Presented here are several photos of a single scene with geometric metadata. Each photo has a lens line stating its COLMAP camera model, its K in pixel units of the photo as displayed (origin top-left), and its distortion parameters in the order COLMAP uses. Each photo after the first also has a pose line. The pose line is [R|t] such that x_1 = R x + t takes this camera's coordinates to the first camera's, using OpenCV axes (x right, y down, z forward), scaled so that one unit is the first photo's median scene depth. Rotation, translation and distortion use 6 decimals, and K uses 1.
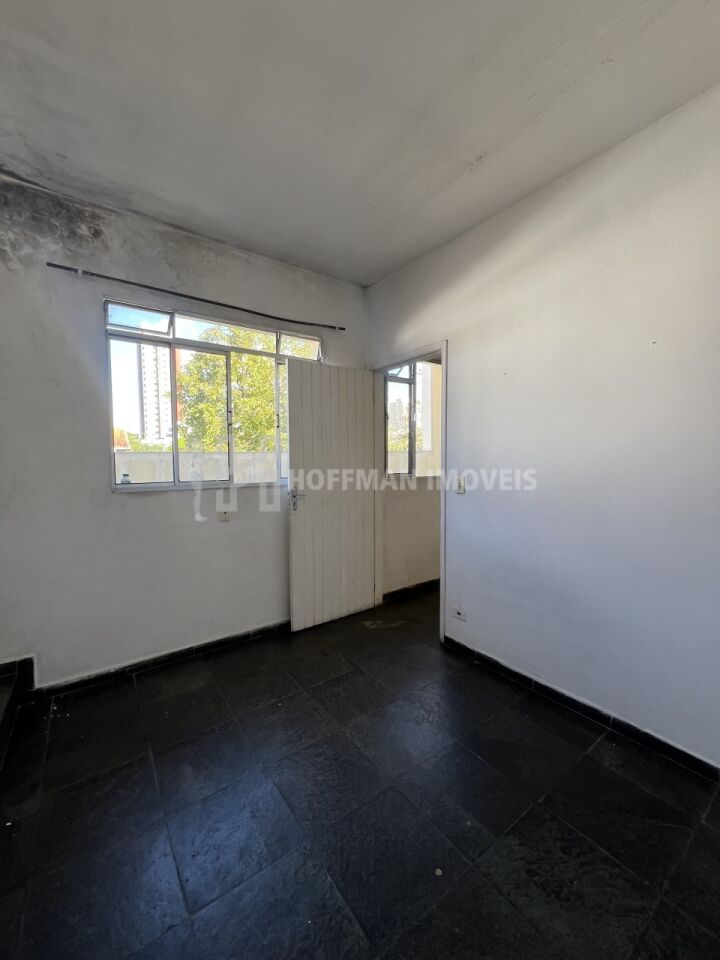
lens RADIAL K [[383.1, 0, 357.9], [0, 383.1, 480.3], [0, 0, 1]] dist [0.003666, -0.000028]
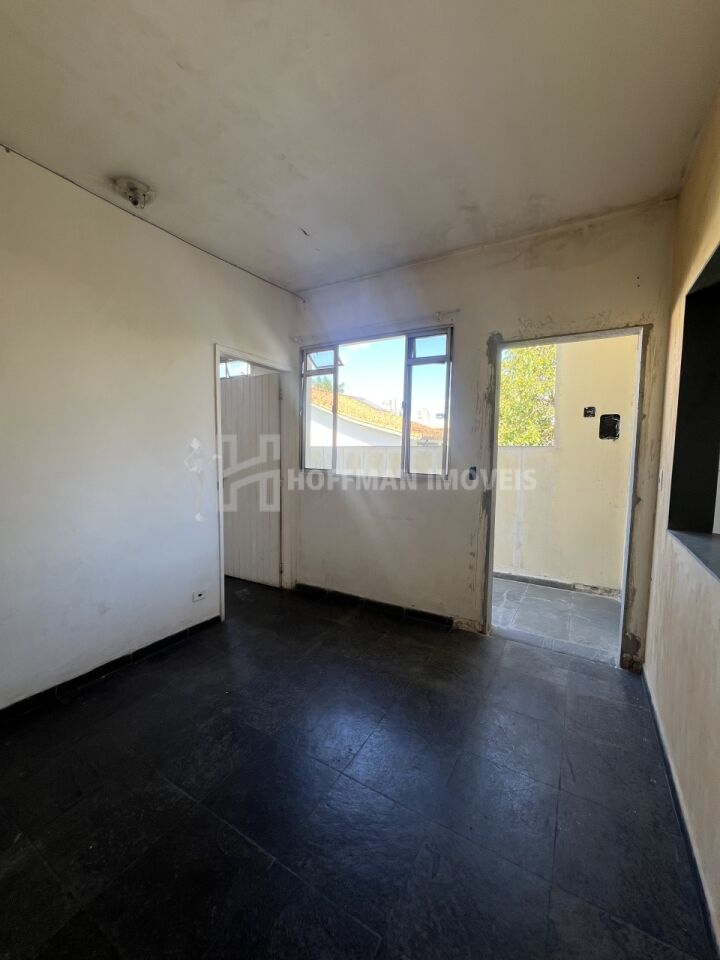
lens RADIAL K [[383.1, 0, 357.9], [0, 383.1, 480.3], [0, 0, 1]] dist [0.003666, -0.000028]
pose [[0.409343, 0.065863, -0.910000, 1.211119], [-0.079386, 0.996180, 0.036390, -0.033992], [0.908920, 0.057345, 0.413008, 0.807588]]
